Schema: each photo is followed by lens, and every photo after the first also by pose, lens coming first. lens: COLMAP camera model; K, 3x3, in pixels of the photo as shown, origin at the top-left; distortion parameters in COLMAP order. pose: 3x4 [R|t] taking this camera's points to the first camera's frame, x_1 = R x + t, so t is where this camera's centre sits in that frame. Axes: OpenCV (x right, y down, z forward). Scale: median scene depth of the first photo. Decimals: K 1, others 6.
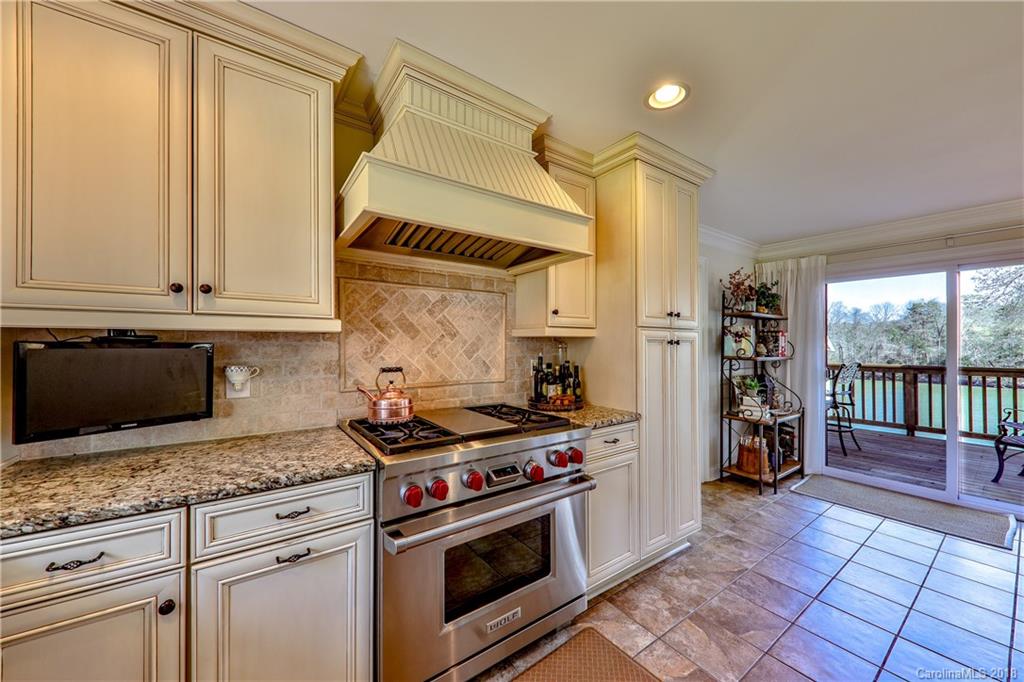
lens RADIAL K [[371.6, 0, 512.9], [0, 371.6, 340.0], [0, 0, 1]] dist [0.004094, -0.000196]
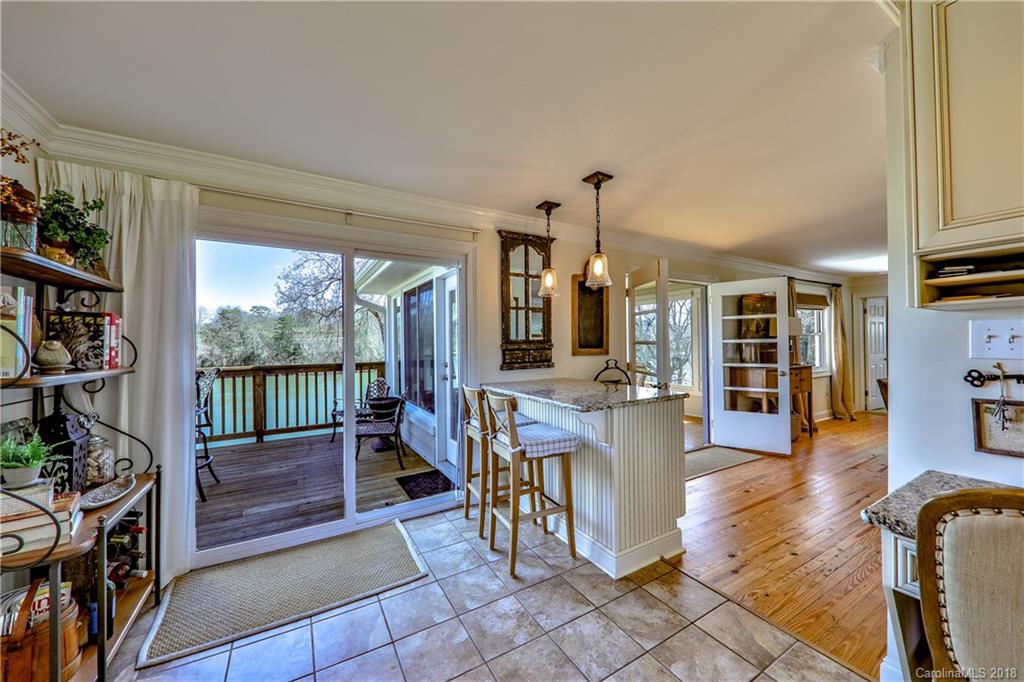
lens RADIAL K [[374.1, 0, 511.1], [0, 374.1, 343.6], [0, 0, 1]] dist [0.000075, -0.003989]
pose [[0.088670, -0.001285, 0.996060, 0.299621], [-0.005453, 0.999984, 0.001776, 0.009260], [-0.996046, -0.005589, 0.088661, 0.453980]]
